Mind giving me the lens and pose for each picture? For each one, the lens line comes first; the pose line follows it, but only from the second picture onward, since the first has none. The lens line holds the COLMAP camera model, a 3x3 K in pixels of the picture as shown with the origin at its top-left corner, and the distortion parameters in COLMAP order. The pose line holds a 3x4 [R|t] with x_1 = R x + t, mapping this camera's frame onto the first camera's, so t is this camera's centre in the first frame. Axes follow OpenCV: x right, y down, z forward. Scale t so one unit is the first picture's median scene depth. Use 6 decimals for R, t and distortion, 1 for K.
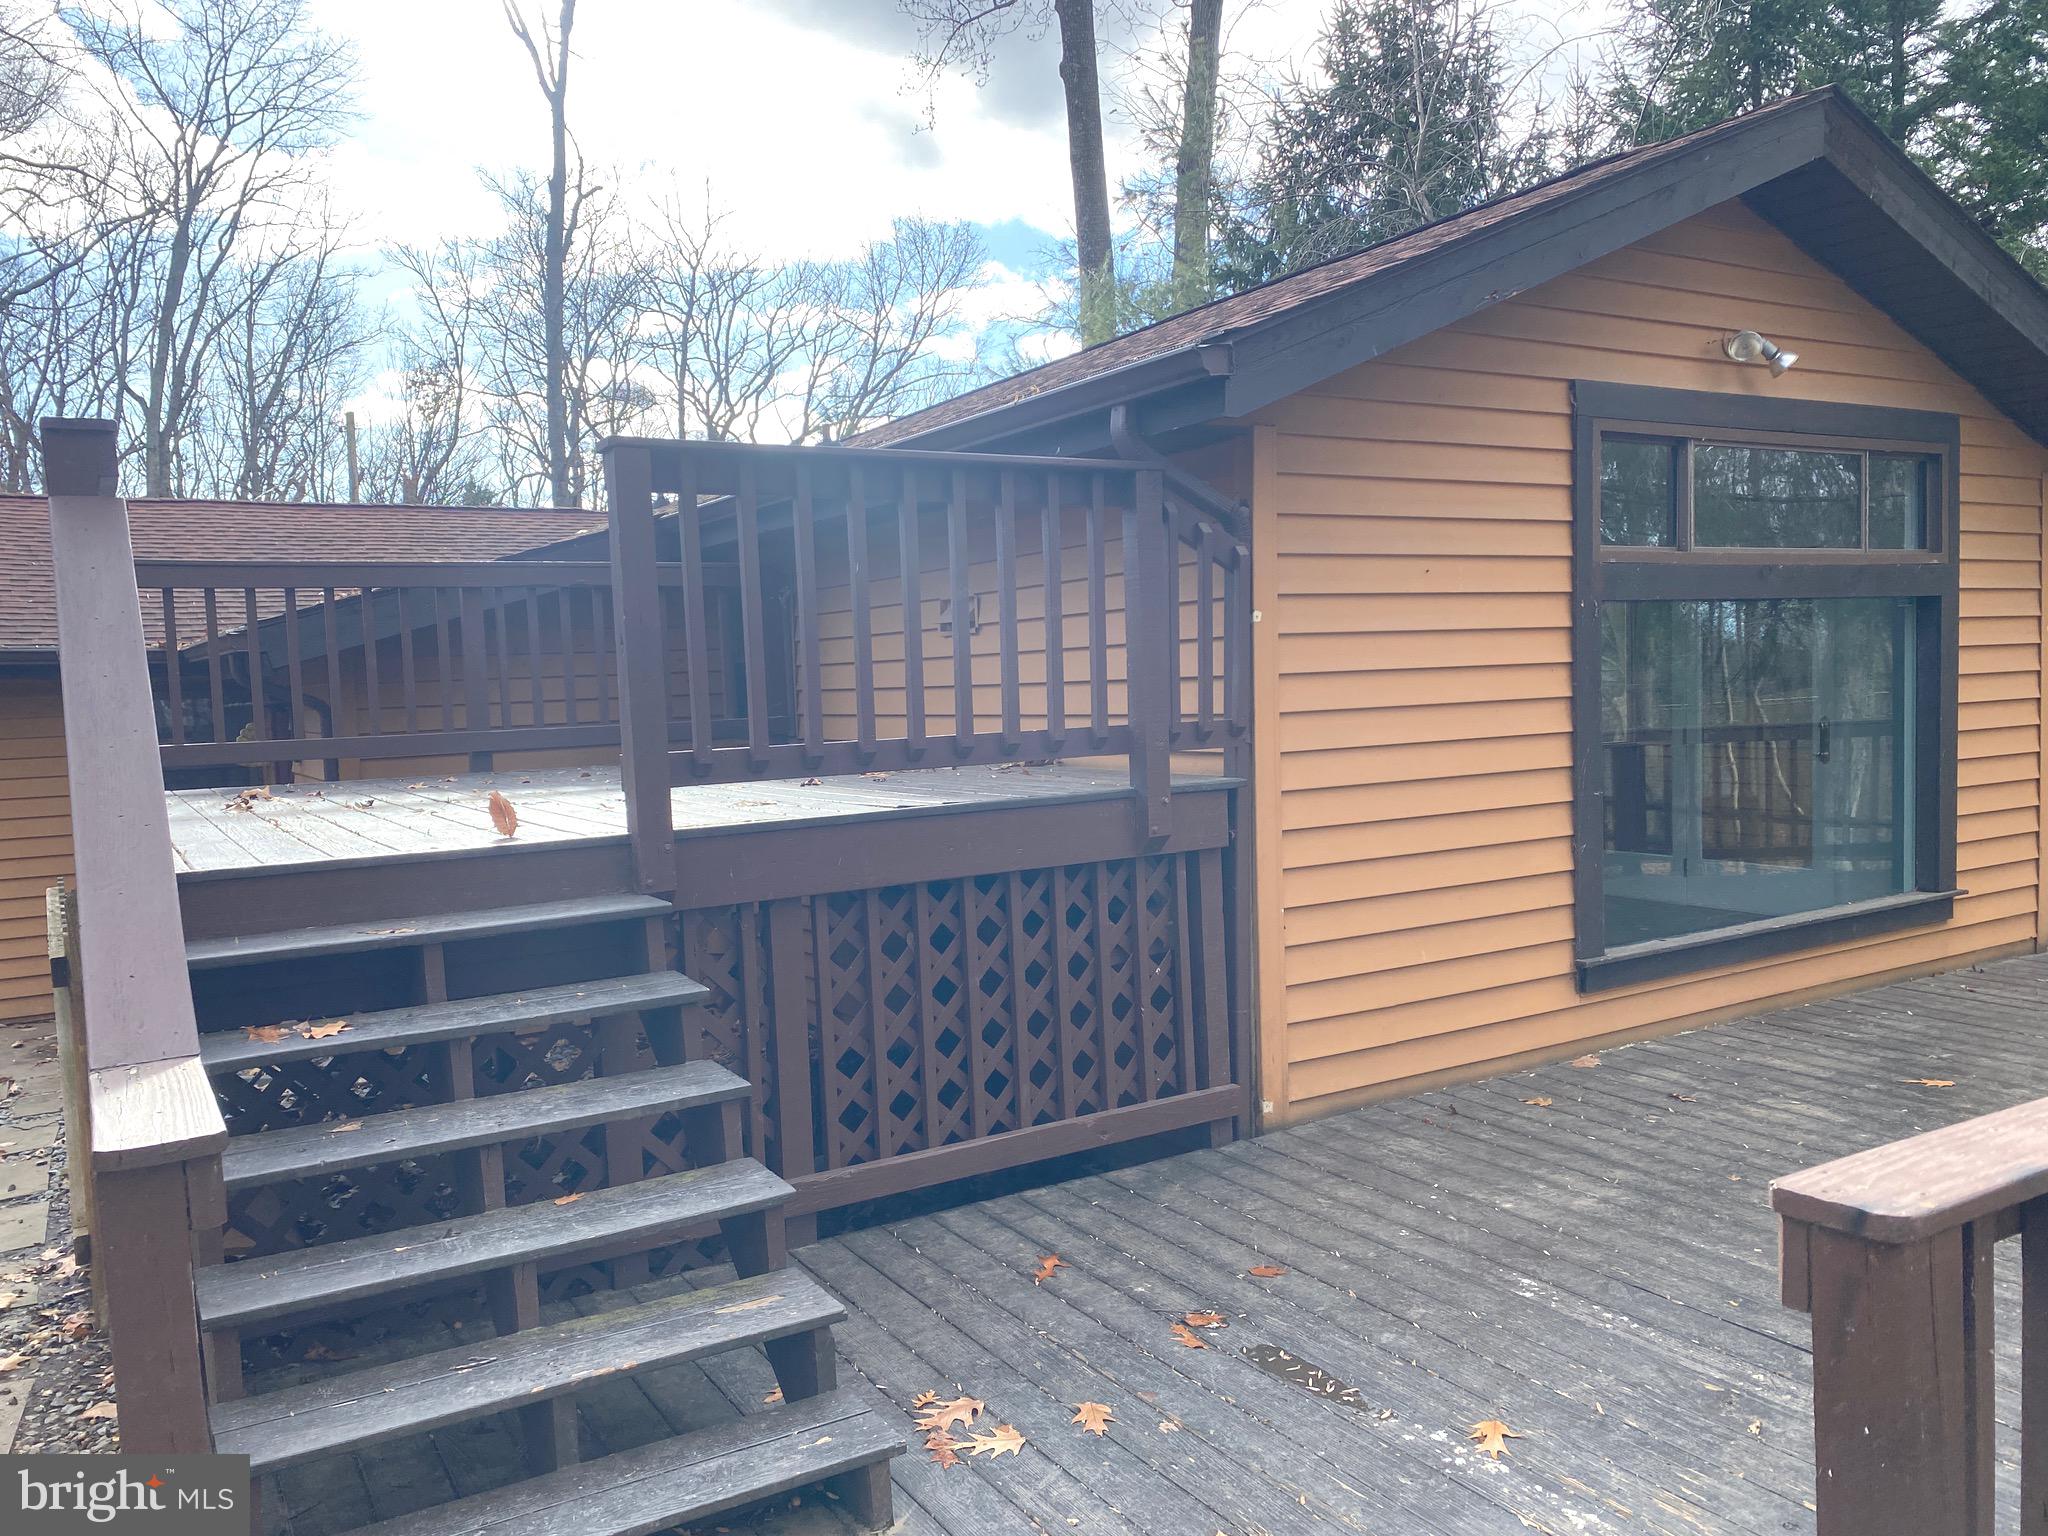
lens RADIAL K [[1540.4, 0, 1010.2], [0, 1540.4, 781.8], [0, 0, 1]] dist [0.039154, -0.049968]
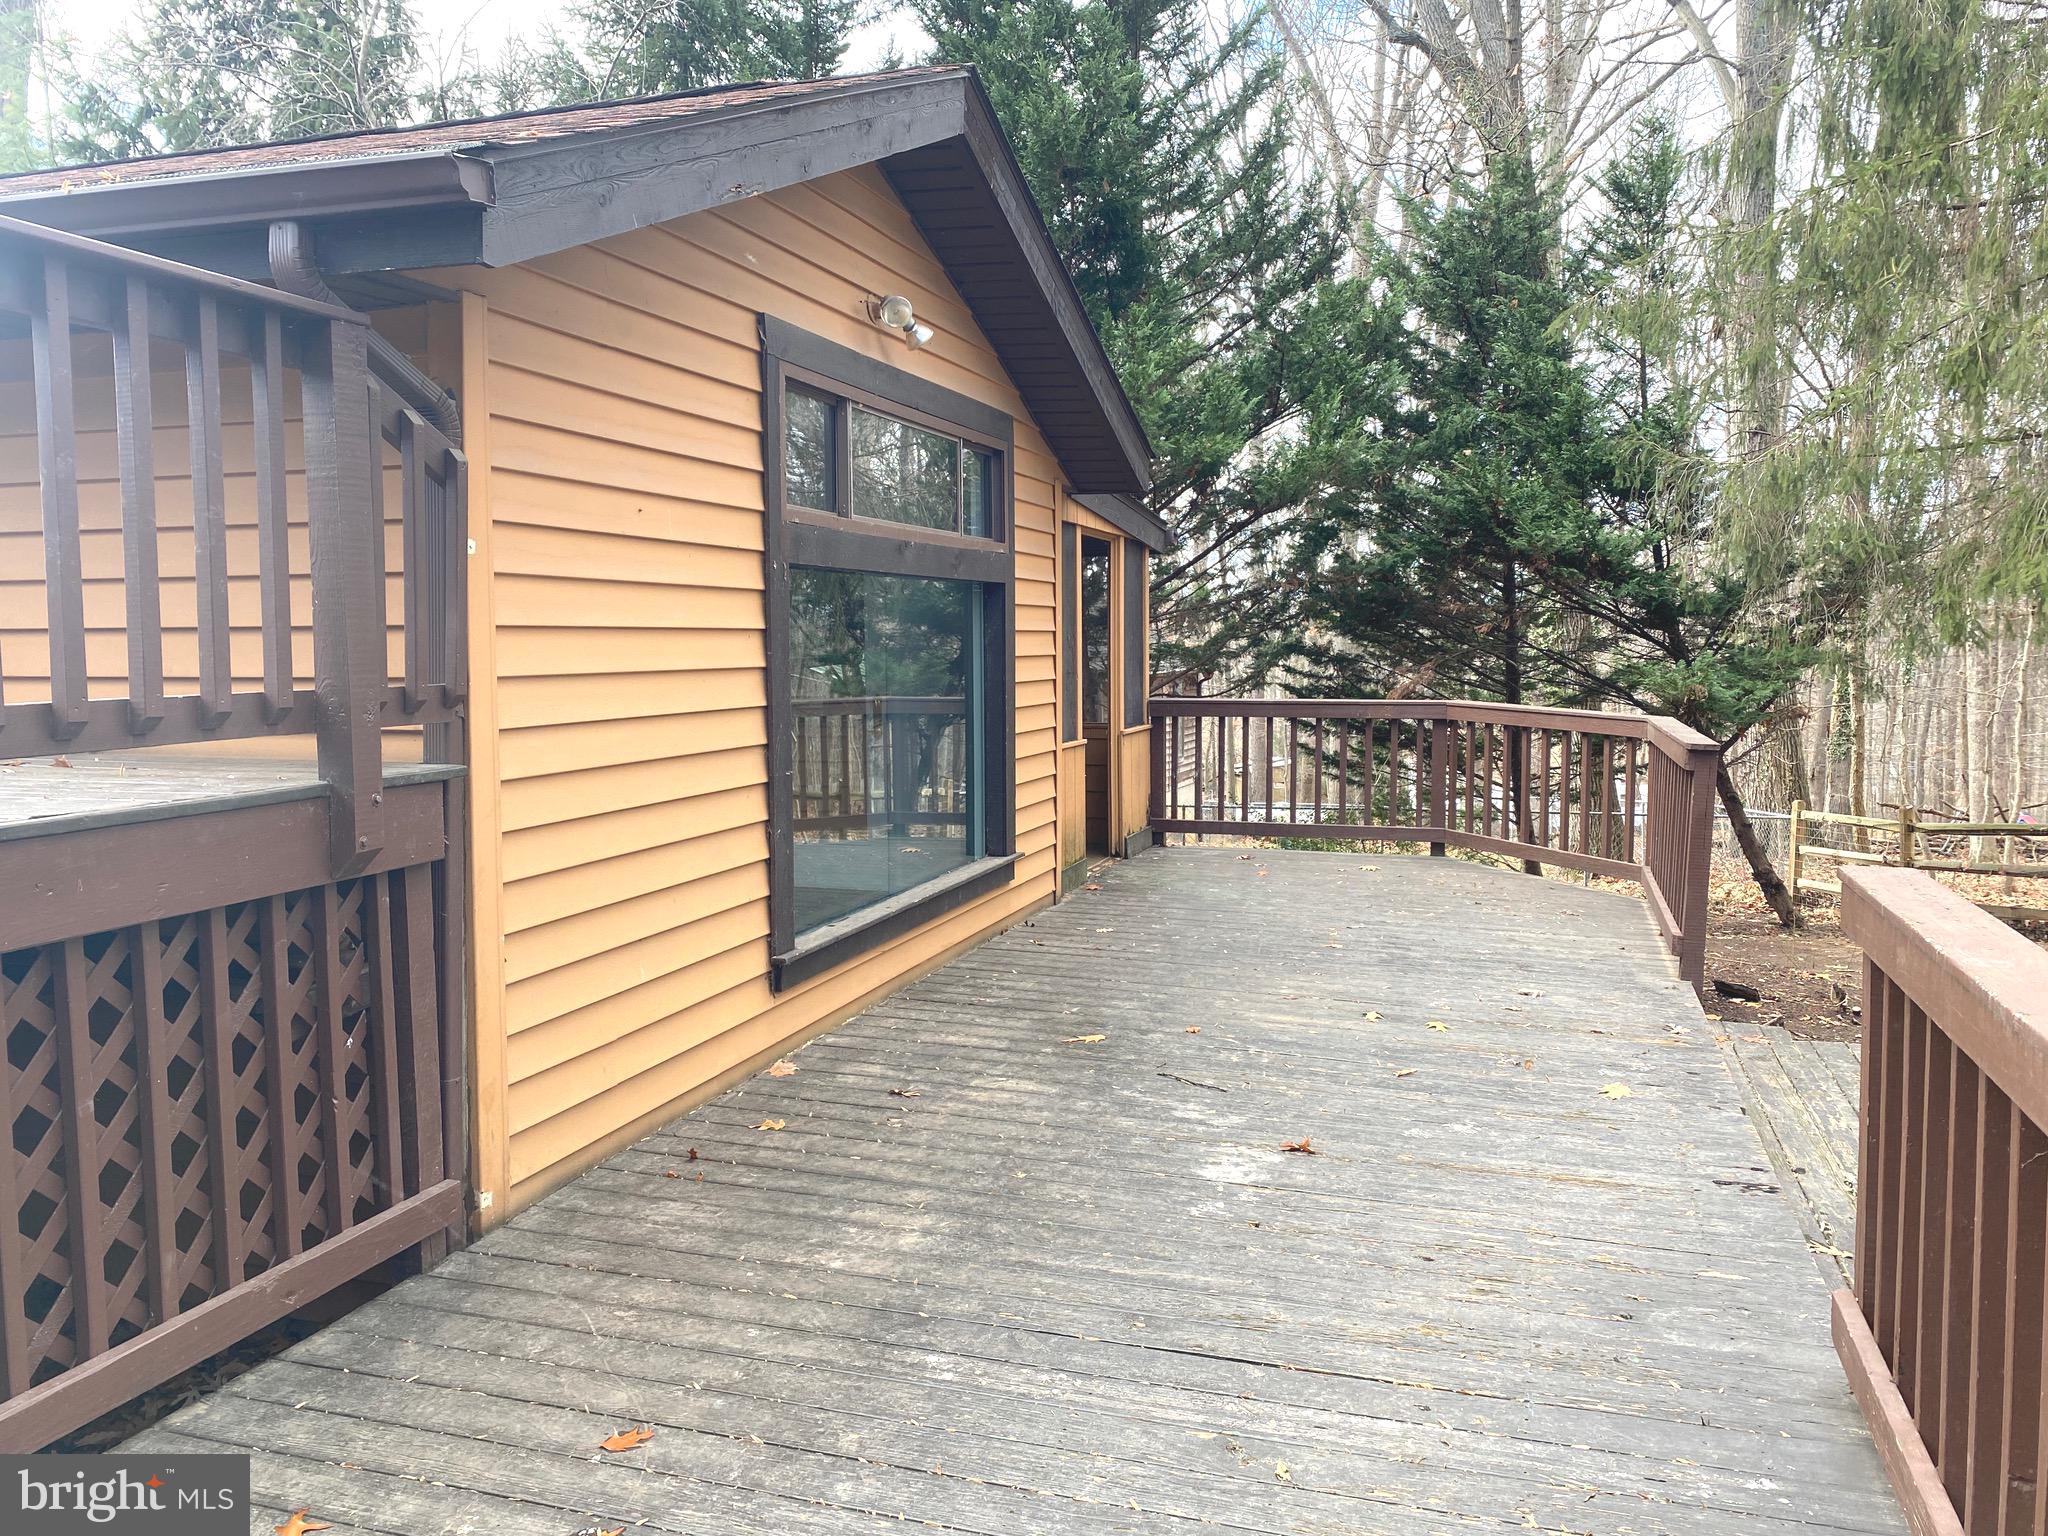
lens RADIAL K [[1540.4, 0, 1028.4], [0, 1540.4, 760.1], [0, 0, 1]] dist [0.039154, -0.049968]
pose [[0.749805, -0.021462, 0.661311, -0.132109], [0.021881, 0.999731, 0.007635, -0.004702], [-0.661297, 0.008745, 0.750073, 0.254207]]
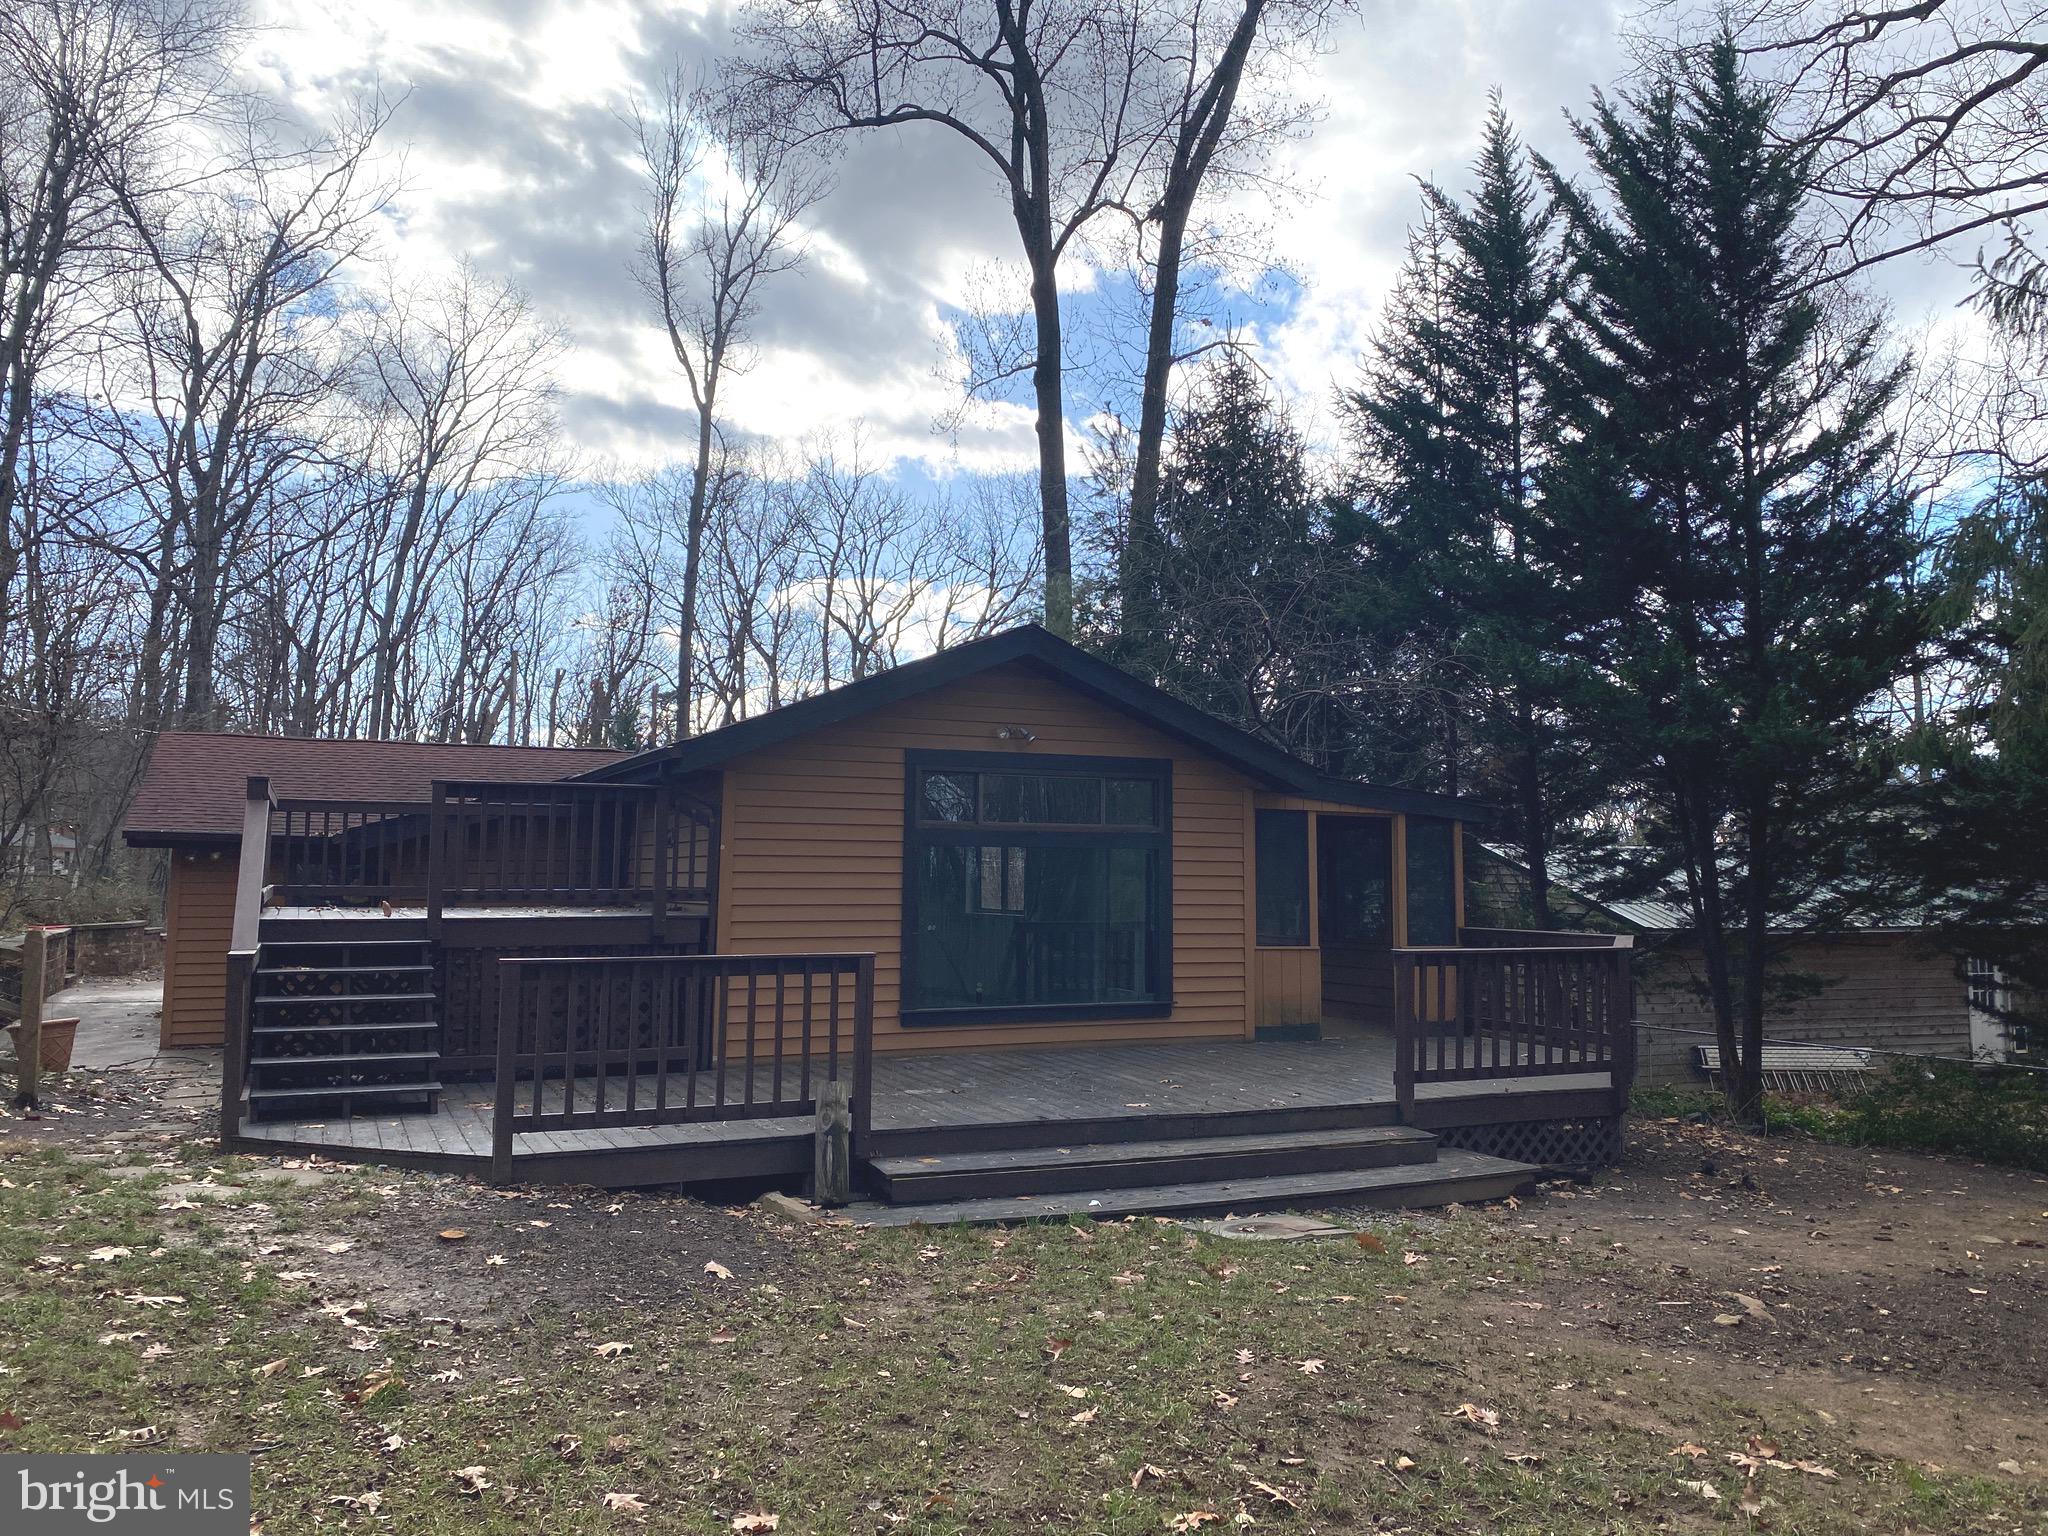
lens RADIAL K [[1540.4, 0, 1037.3], [0, 1540.4, 758.9], [0, 0, 1]] dist [0.039154, -0.049968]
pose [[0.993785, 0.035112, -0.105636, 0.875787], [-0.049801, 0.988927, -0.139799, 0.065644], [0.099558, 0.144191, 0.984529, -1.306072]]
